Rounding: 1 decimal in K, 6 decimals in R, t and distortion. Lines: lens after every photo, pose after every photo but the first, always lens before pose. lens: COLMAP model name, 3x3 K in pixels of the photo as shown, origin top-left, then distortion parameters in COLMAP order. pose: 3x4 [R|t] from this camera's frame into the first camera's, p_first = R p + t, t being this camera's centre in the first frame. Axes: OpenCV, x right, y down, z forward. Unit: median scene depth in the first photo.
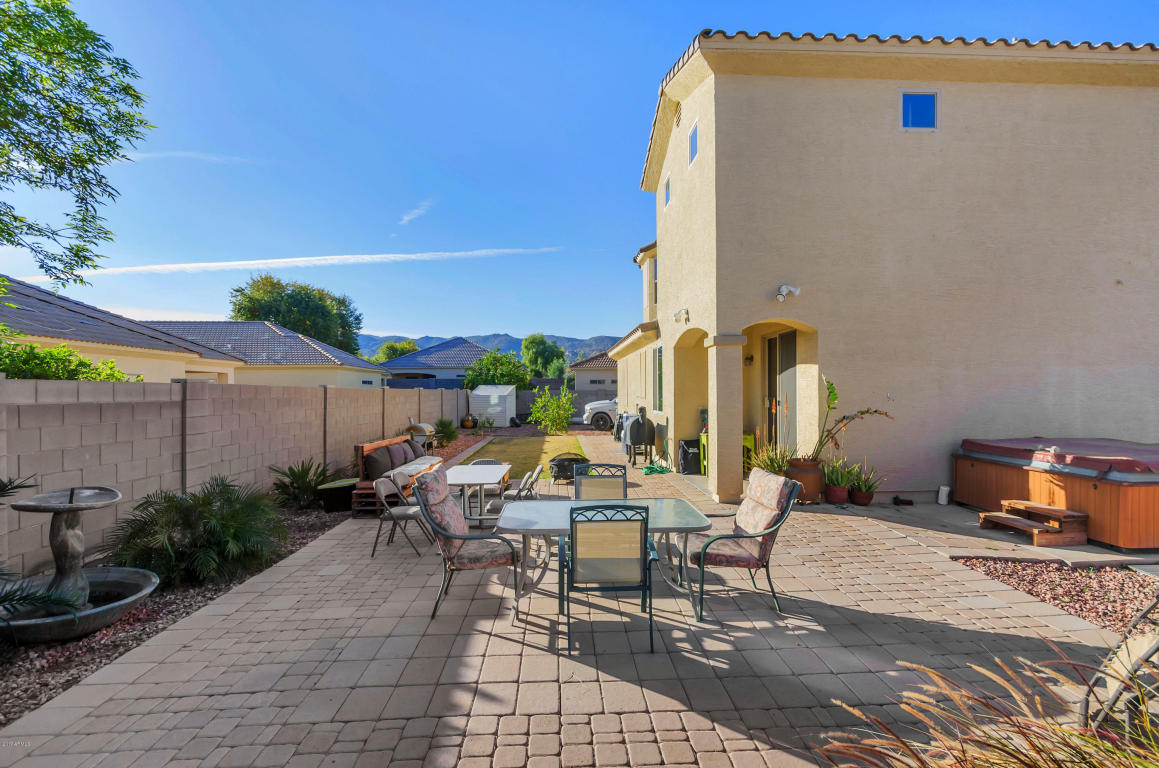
lens RADIAL K [[530.4, 0, 549.5], [0, 530.4, 383.5], [0, 0, 1]] dist [0.003741, 0.000295]
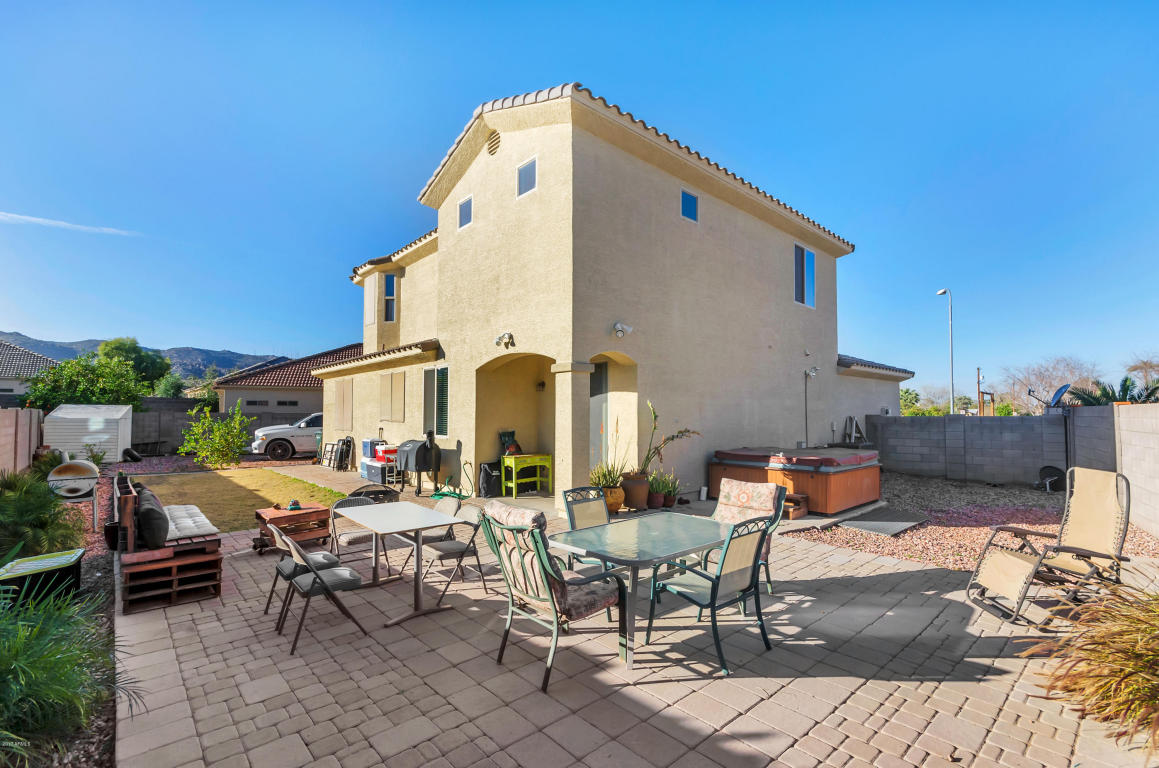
lens RADIAL K [[530.4, 0, 574.2], [0, 530.4, 386.8], [0, 0, 1]] dist [0.003741, 0.000295]
pose [[0.765876, 0.041730, 0.641633, -0.374121], [-0.016193, 0.998827, -0.045632, 0.008364], [-0.642784, 0.024559, 0.765654, 0.178213]]
